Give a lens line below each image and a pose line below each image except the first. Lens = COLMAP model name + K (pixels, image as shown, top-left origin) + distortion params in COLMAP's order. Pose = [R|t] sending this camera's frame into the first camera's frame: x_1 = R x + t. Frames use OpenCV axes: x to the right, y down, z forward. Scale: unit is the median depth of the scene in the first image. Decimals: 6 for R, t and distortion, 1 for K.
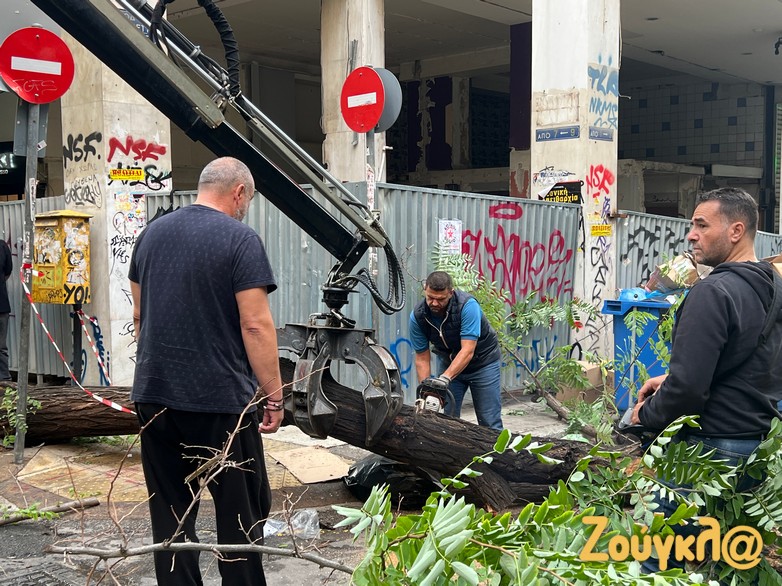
lens RADIAL K [[907.6, 0, 392.8], [0, 907.6, 295.2], [0, 0, 1]] dist [0.097194, 0.000000]
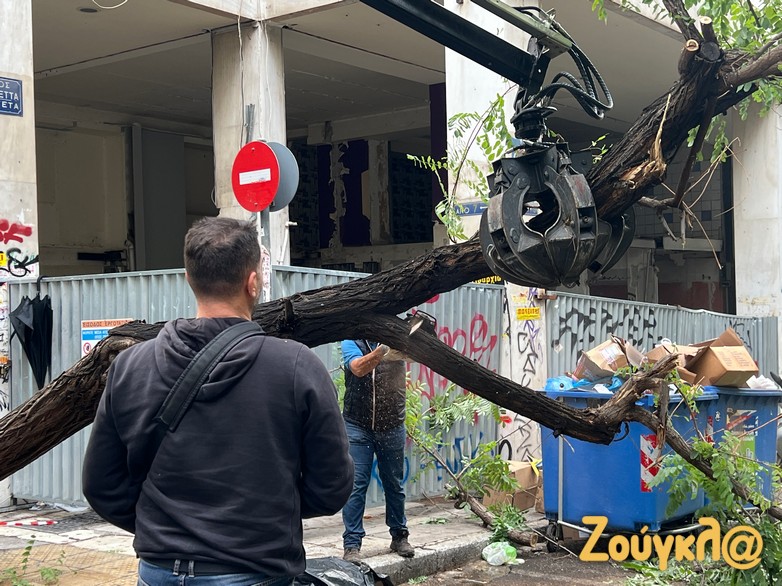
lens RADIAL K [[1097.7, 0, 393.8], [0, 1097.7, 307.3], [0, 0, 1]] dist [0.104333, 0.000000]
pose [[0.996855, -0.016739, 0.077458, 0.012615], [0.022764, 0.996727, -0.077564, 0.003905], [-0.075906, 0.079083, 0.993974, -0.072323]]
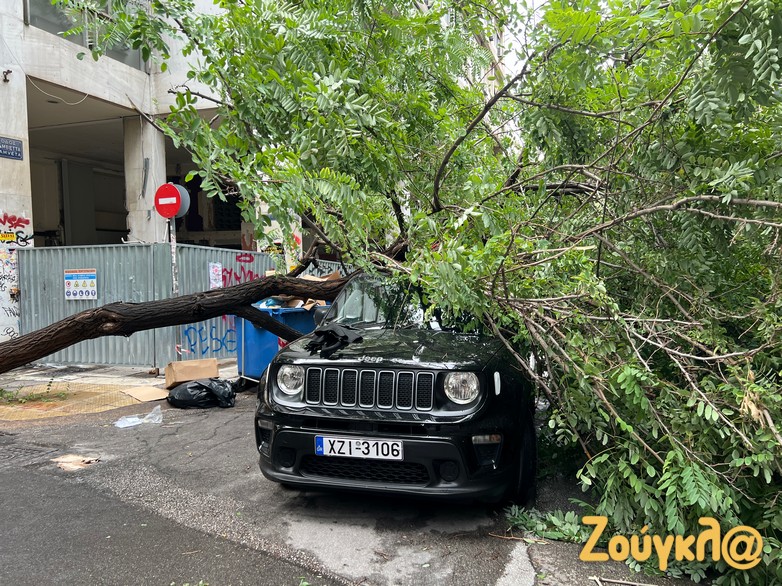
lens RADIAL K [[578.2, 0, 397.4], [0, 578.2, 291.3], [0, 0, 1]] dist [0.025376, -0.003390]
pose [[0.921292, -0.025918, 0.388006, -0.049231], [0.037315, 0.999064, -0.021866, 0.013441], [-0.387076, 0.034623, 0.921397, -0.215484]]
